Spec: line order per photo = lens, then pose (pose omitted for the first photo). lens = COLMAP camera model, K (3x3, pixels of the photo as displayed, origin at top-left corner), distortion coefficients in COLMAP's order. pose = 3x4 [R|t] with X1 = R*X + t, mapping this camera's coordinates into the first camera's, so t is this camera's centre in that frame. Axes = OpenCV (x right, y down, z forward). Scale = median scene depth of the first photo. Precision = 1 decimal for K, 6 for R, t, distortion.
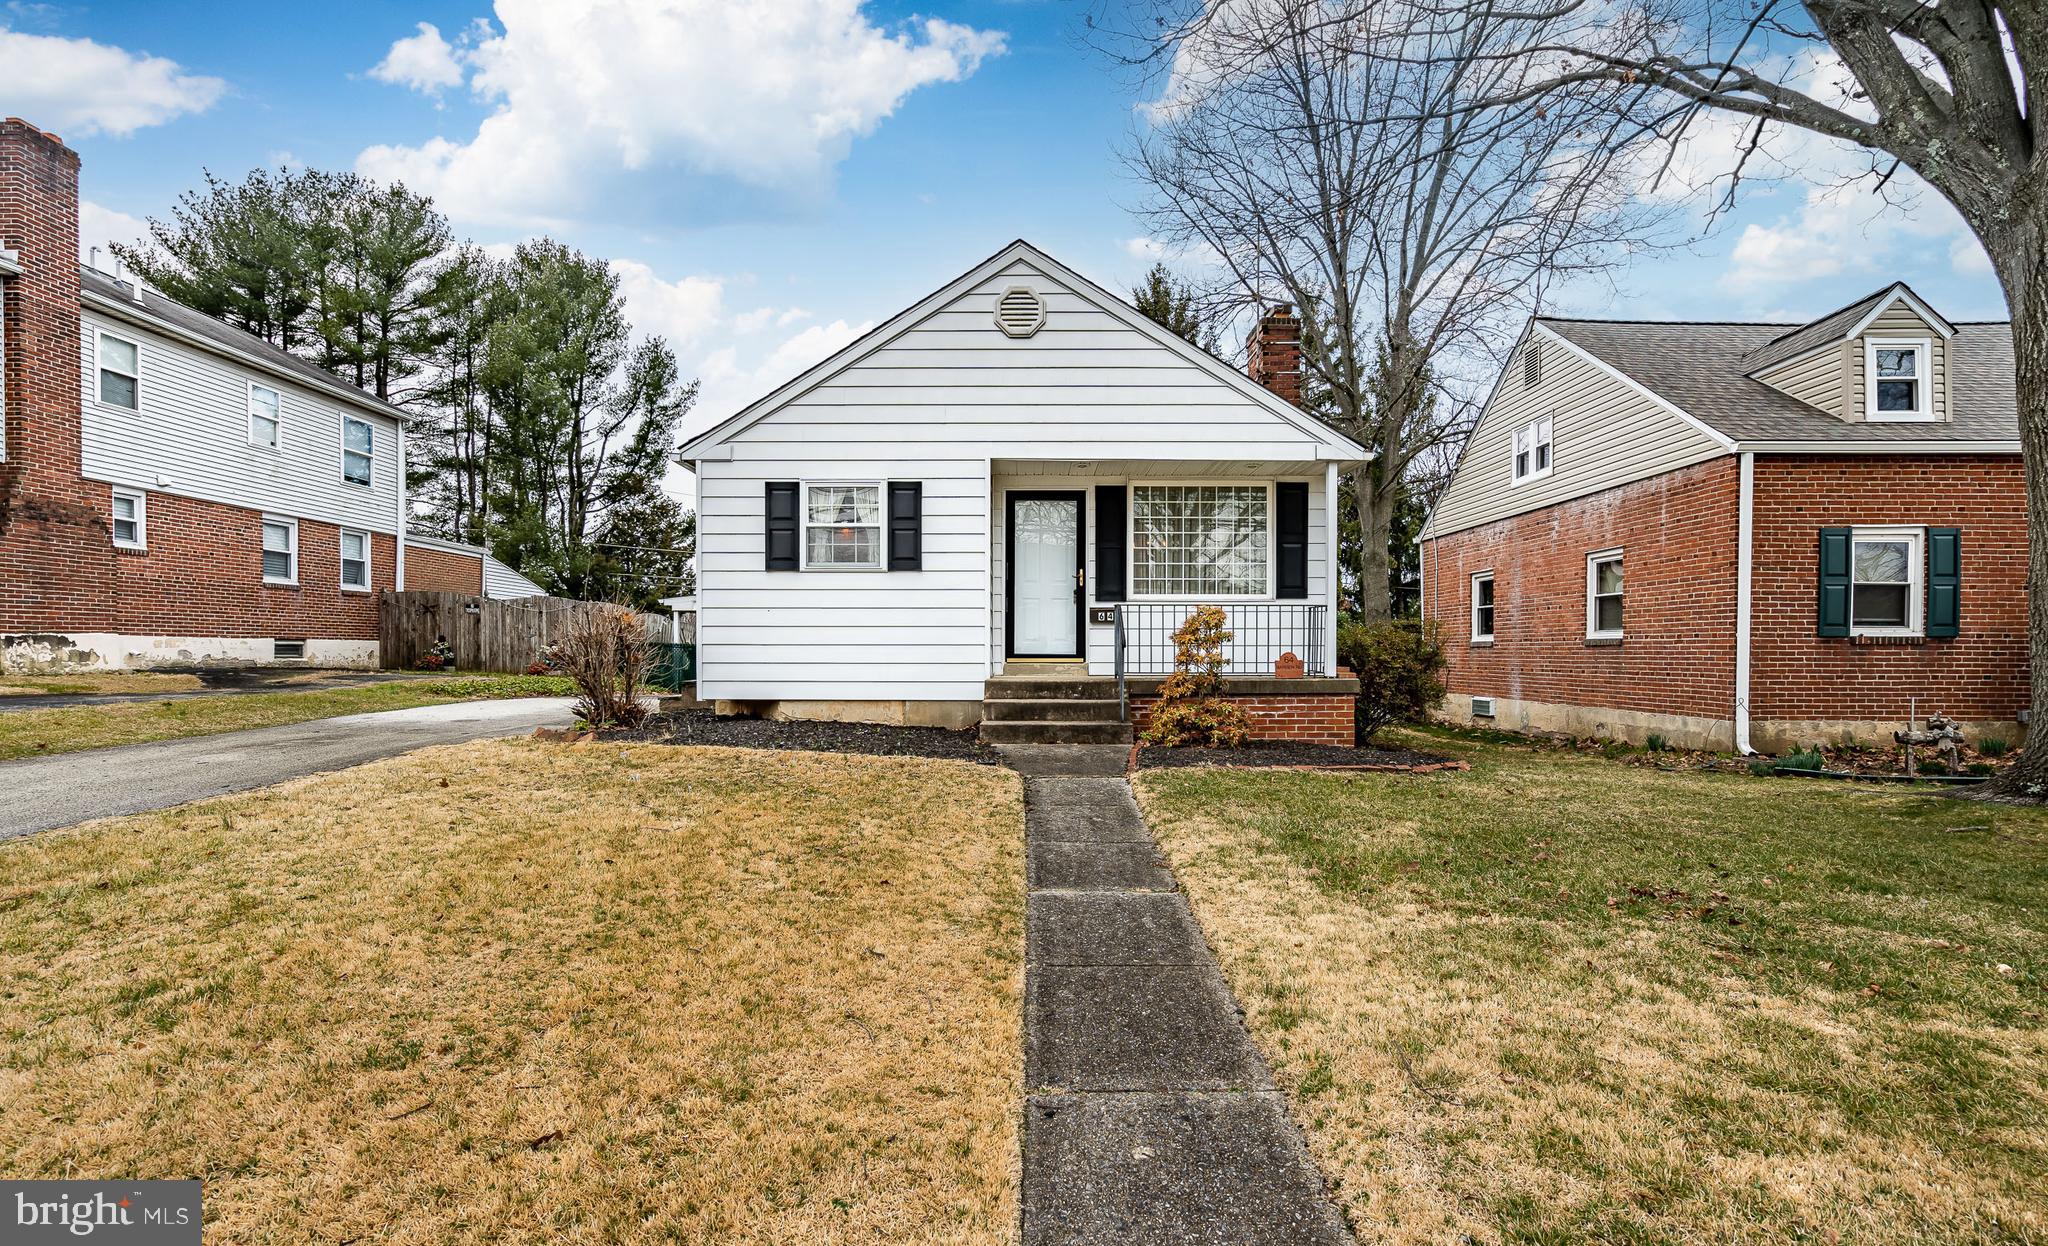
lens RADIAL K [[951.6, 0, 1028.7], [0, 951.6, 666.1], [0, 0, 1]] dist [-0.002645, 0.000040]
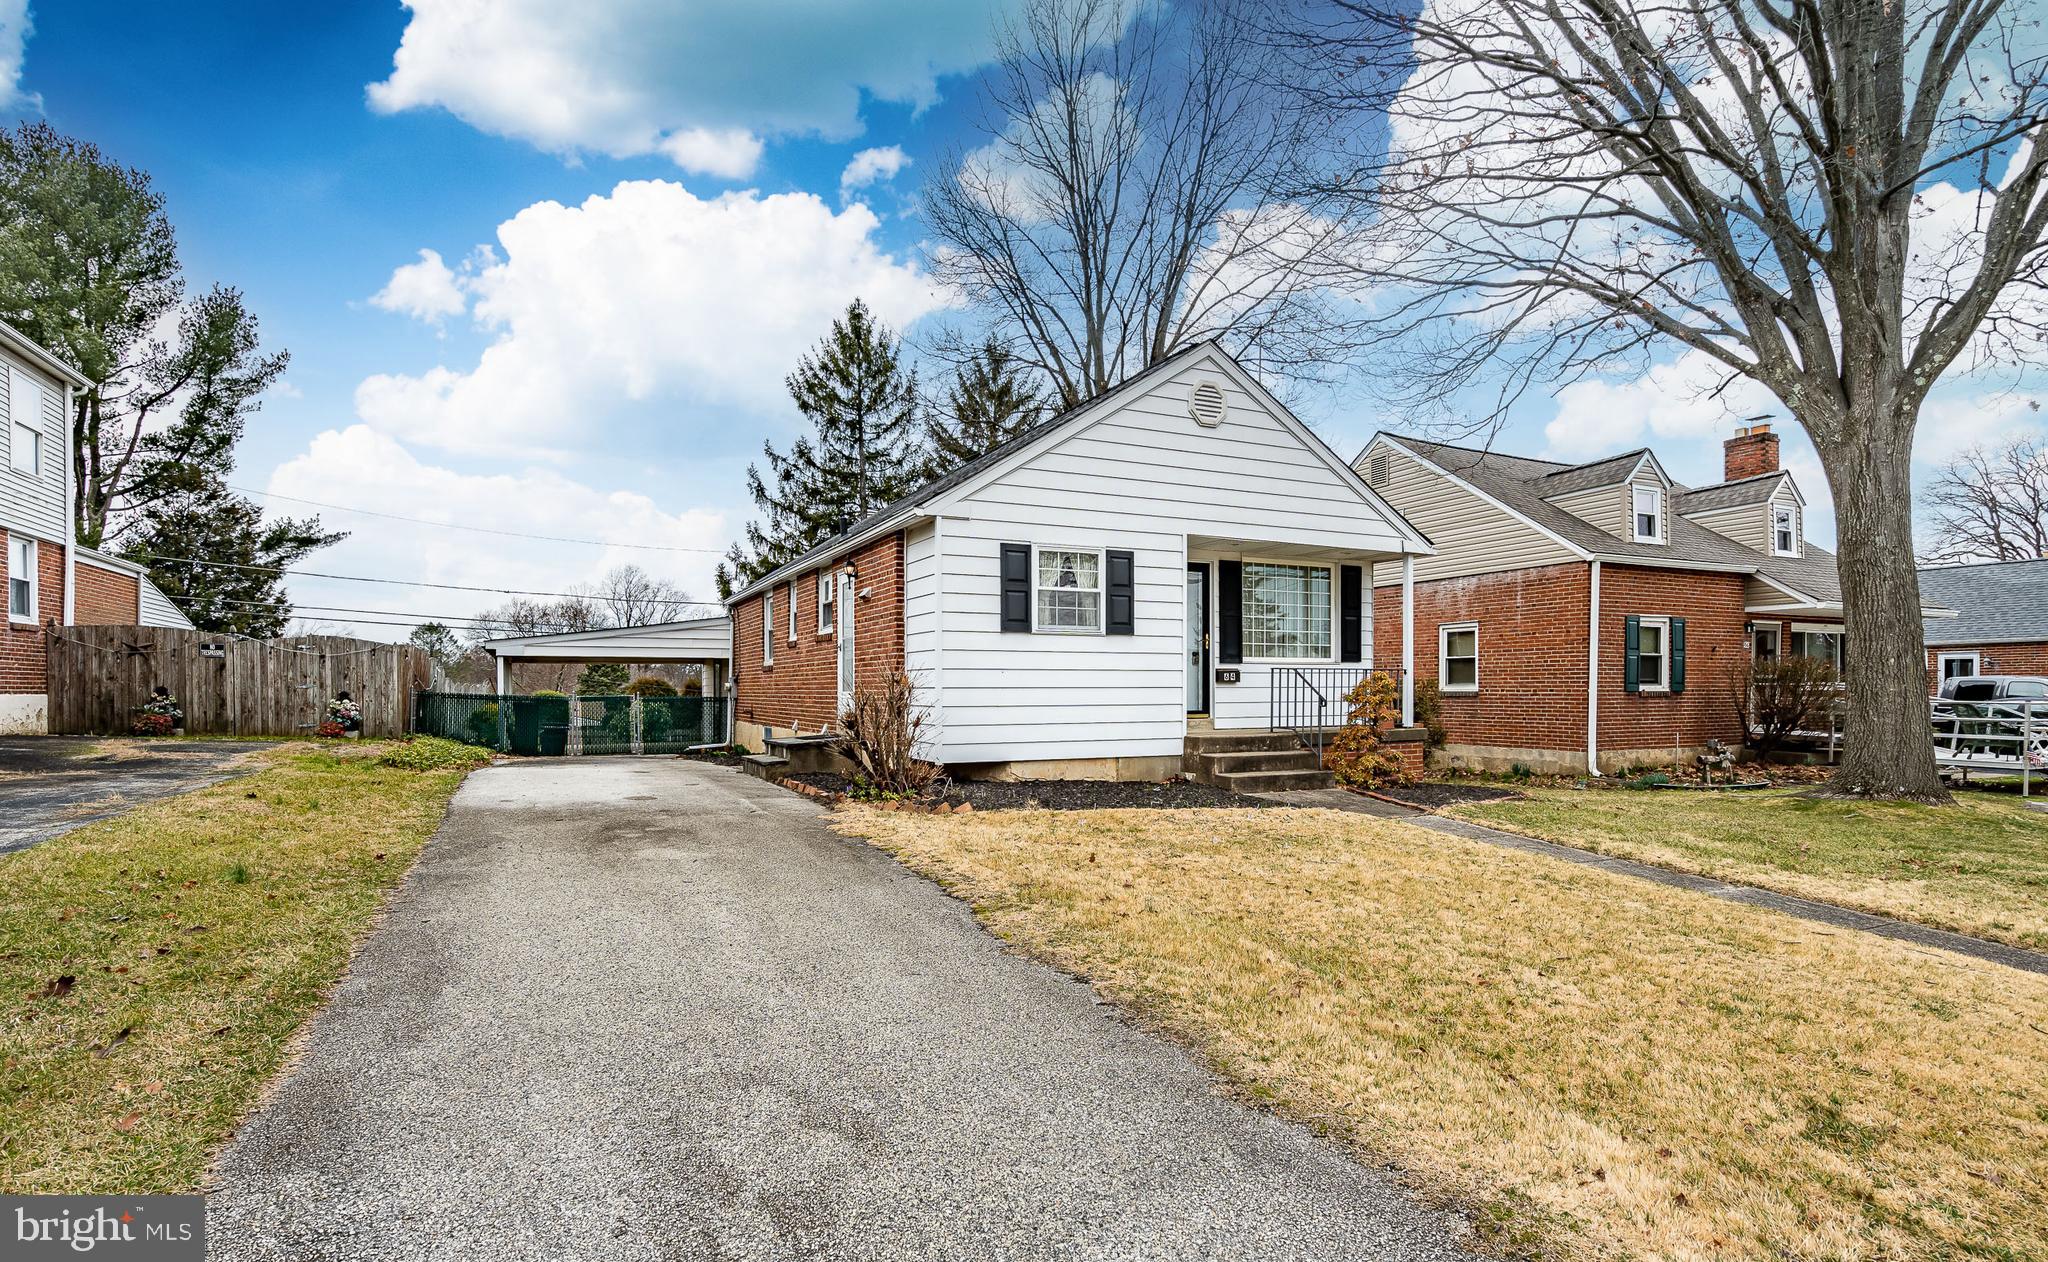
lens RADIAL K [[989.3, 0, 1023.0], [0, 989.3, 704.6], [0, 0, 1]] dist [-0.003908, -0.000122]
pose [[0.902205, -0.009636, 0.431199, -0.641866], [0.010191, 0.999948, 0.001021, -0.022736], [-0.431187, 0.003473, 0.902256, 0.049233]]
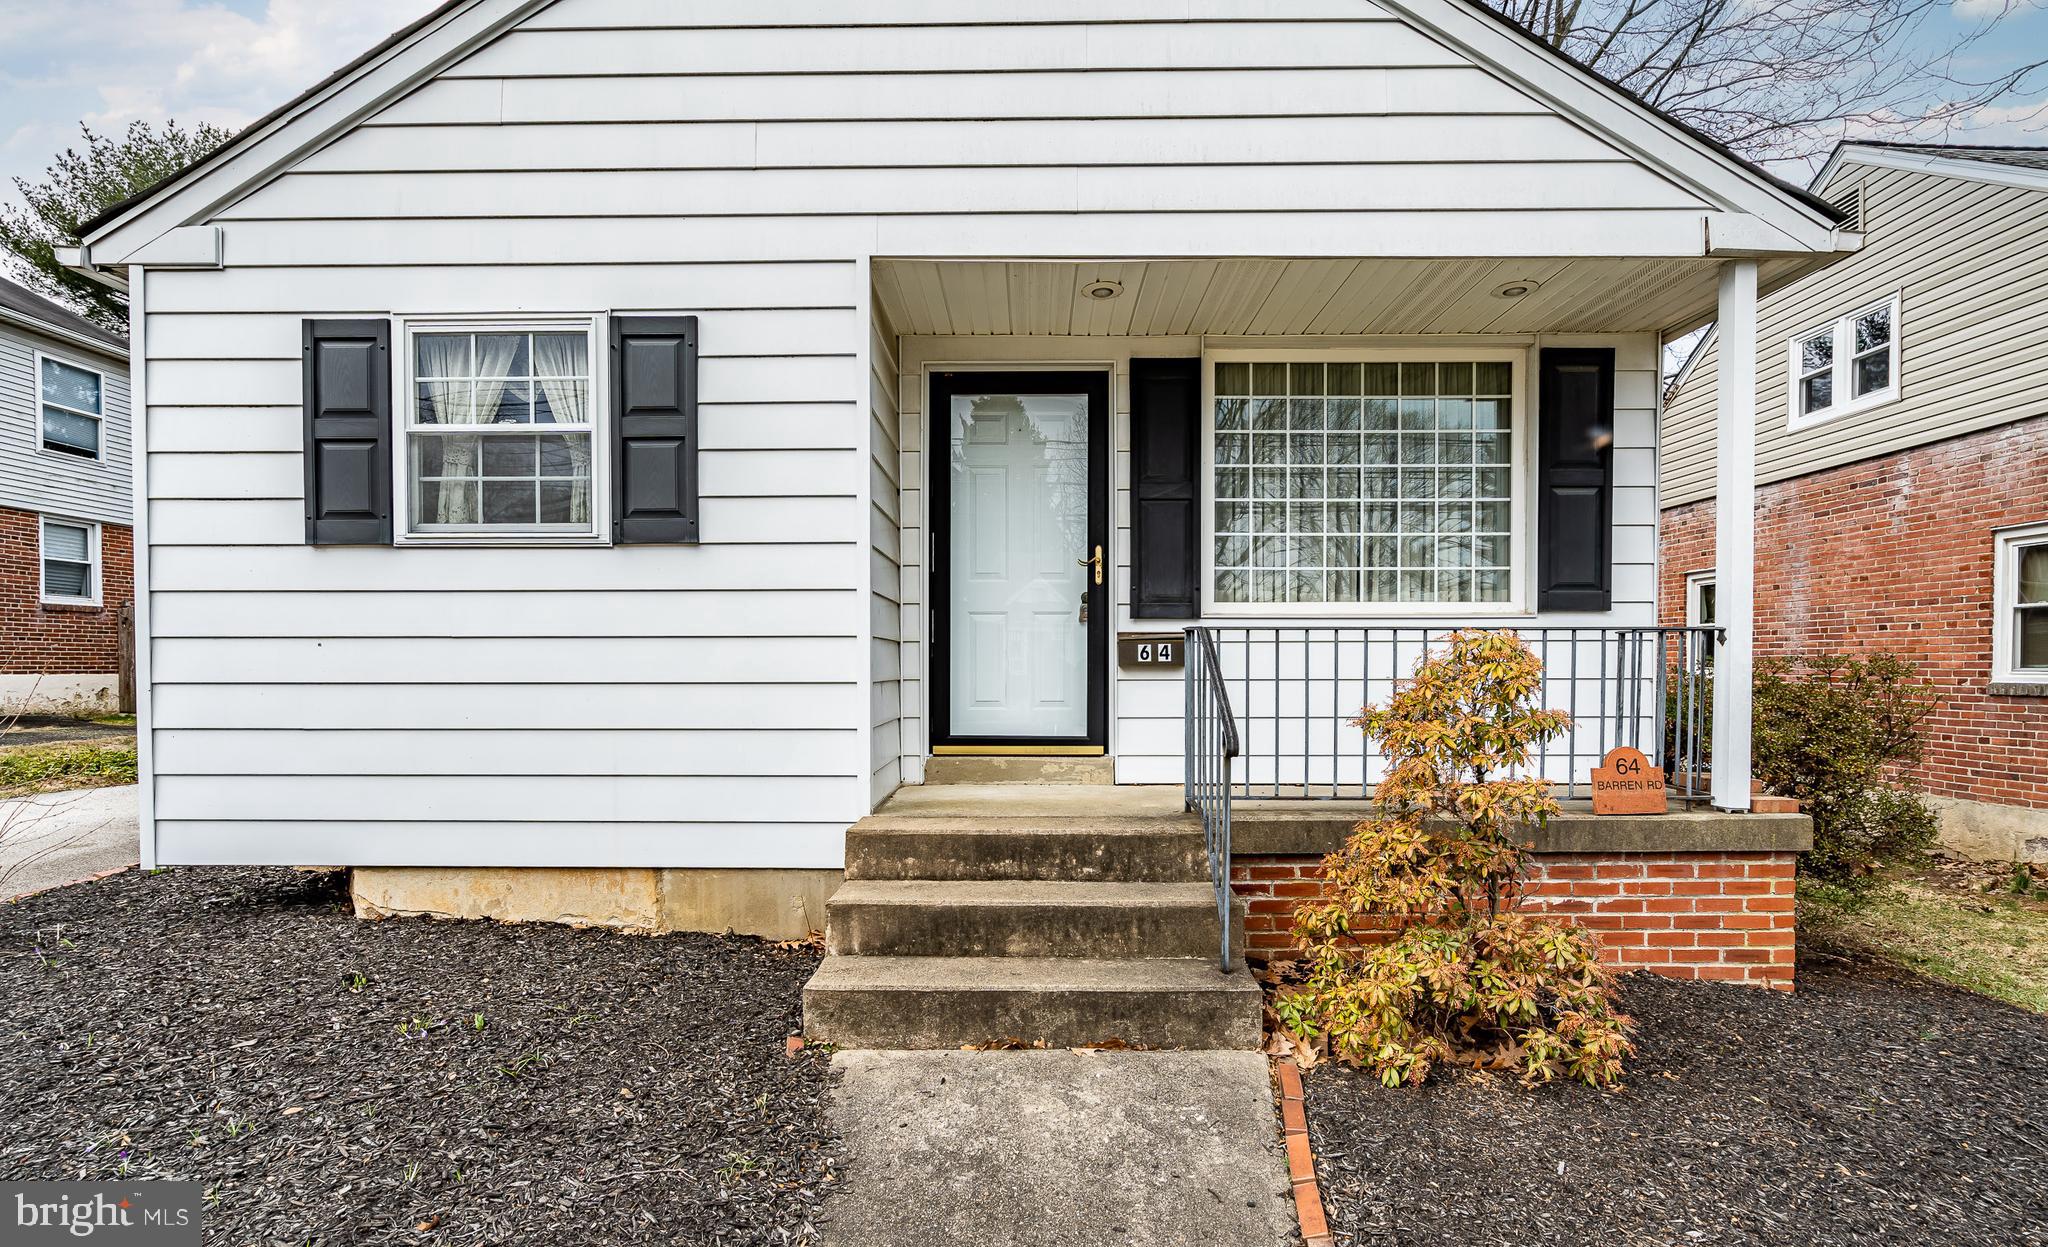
lens RADIAL K [[939.6, 0, 1014.8], [0, 939.6, 684.6], [0, 0, 1]] dist [-0.001031, -0.000022]
pose [[0.999772, -0.000983, -0.021325, 0.025238], [0.001081, 0.999989, 0.004615, -0.039368], [0.021321, -0.004637, 0.999762, 0.559061]]
